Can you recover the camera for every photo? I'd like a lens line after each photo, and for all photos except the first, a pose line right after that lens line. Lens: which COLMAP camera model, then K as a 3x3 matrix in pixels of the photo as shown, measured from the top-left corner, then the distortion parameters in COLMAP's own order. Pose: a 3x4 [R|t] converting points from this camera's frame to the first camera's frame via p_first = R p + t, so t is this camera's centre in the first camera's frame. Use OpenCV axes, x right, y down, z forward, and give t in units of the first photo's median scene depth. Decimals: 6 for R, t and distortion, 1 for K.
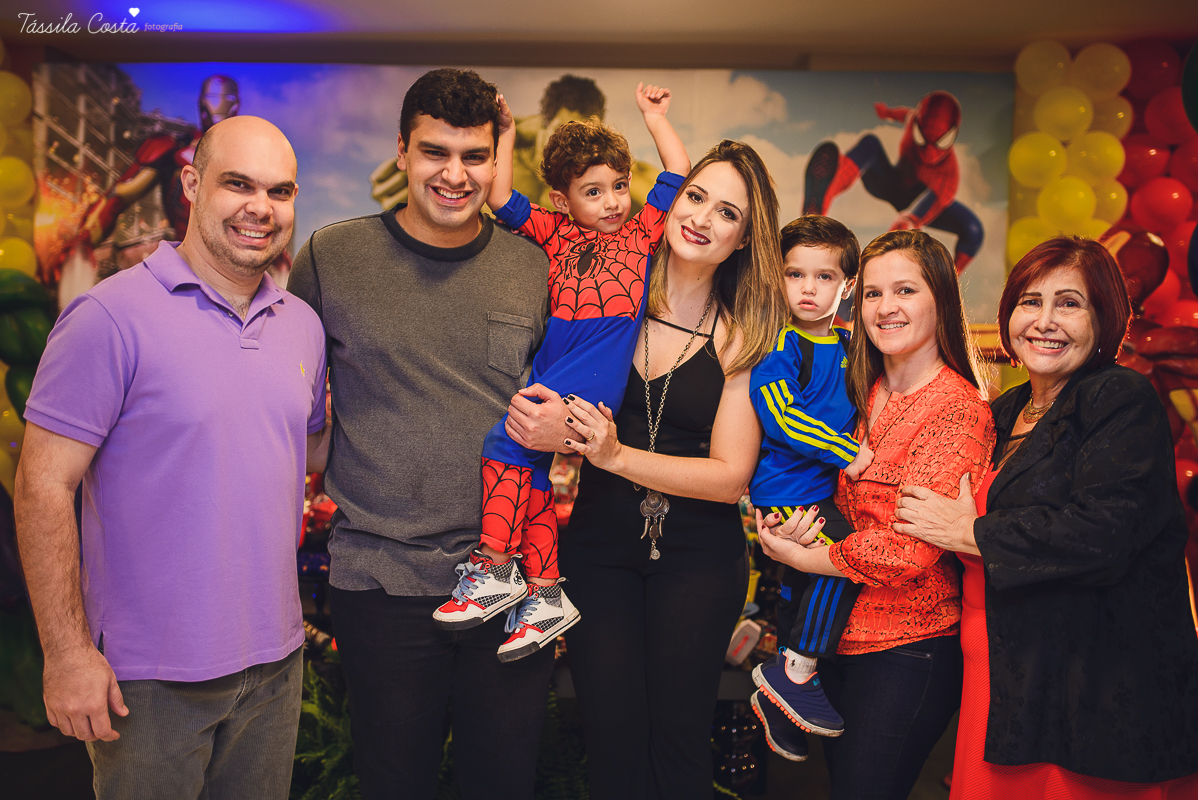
lens RADIAL K [[1139.6, 0, 608.8], [0, 1139.6, 410.8], [0, 0, 1]] dist [-0.043951, 0.000000]
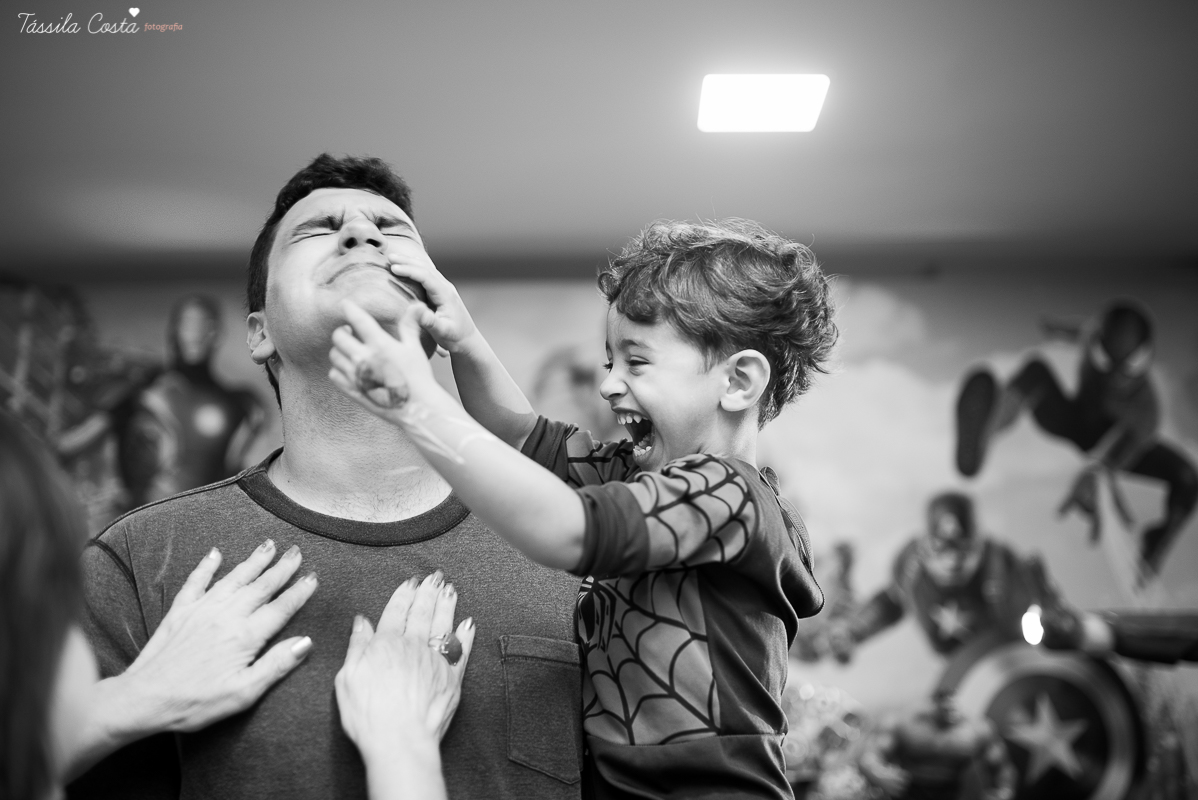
lens RADIAL K [[1139.6, 0, 605.6], [0, 1139.6, 402.1], [0, 0, 1]] dist [-0.043951, 0.000000]
pose [[0.998514, -0.020142, -0.050630, -0.020672], [0.007157, 0.969604, -0.244575, -0.030821], [0.054018, 0.243849, 0.968308, 0.261691]]
